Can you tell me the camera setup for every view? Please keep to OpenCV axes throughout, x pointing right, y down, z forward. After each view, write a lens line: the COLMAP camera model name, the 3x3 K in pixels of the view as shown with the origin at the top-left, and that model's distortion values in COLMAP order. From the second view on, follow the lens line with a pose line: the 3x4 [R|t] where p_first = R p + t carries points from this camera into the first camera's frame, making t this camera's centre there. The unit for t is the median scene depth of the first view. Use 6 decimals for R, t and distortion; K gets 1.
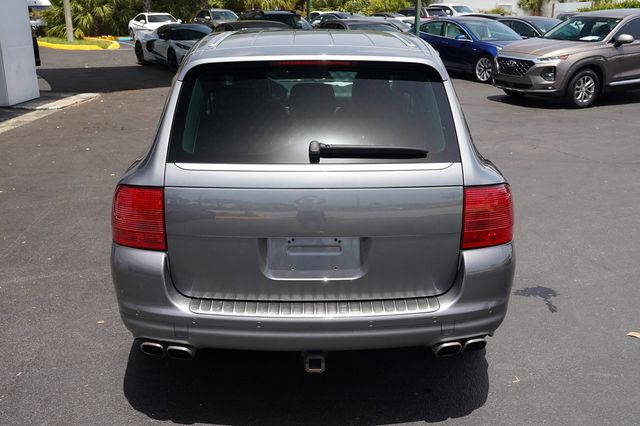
lens RADIAL K [[631.3, 0, 321.9], [0, 631.3, 209.4], [0, 0, 1]] dist [0.024594, 0.000000]
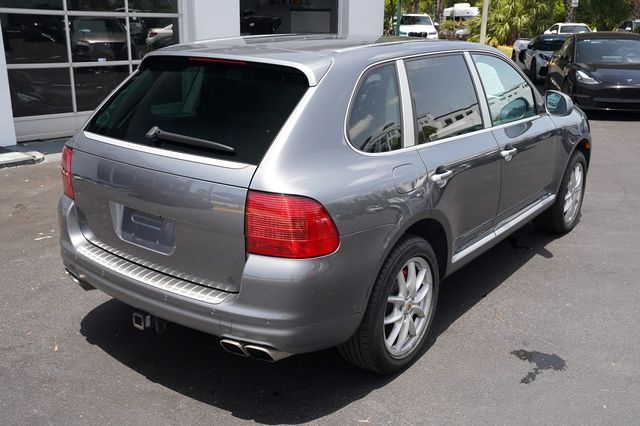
lens RADIAL K [[631.3, 0, 320.2], [0, 631.3, 210.7], [0, 0, 1]] dist [0.024594, 0.000000]
pose [[0.794400, 0.190162, -0.576860, 0.864743], [-0.197350, 0.979008, 0.050958, -0.074176], [0.574441, 0.073362, 0.815252, 0.235941]]
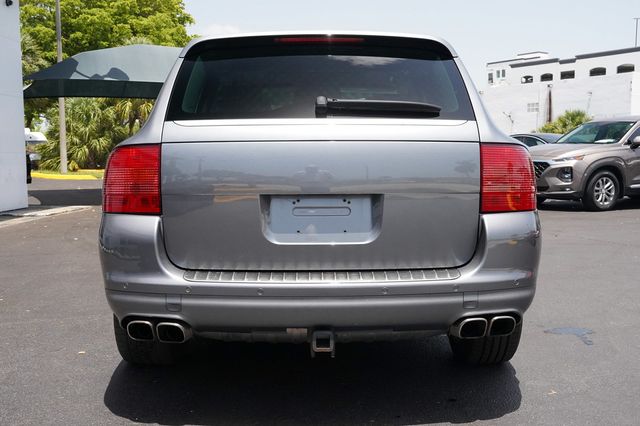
lens RADIAL K [[683.6, 0, 326.4], [0, 683.6, 216.2], [0, 0, 1]] dist [0.020331, 0.000000]
pose [[0.999974, -0.007207, -0.000130, -0.004661], [0.007027, 0.978681, -0.205265, 0.266272], [0.001607, 0.205259, 0.978706, 0.025143]]
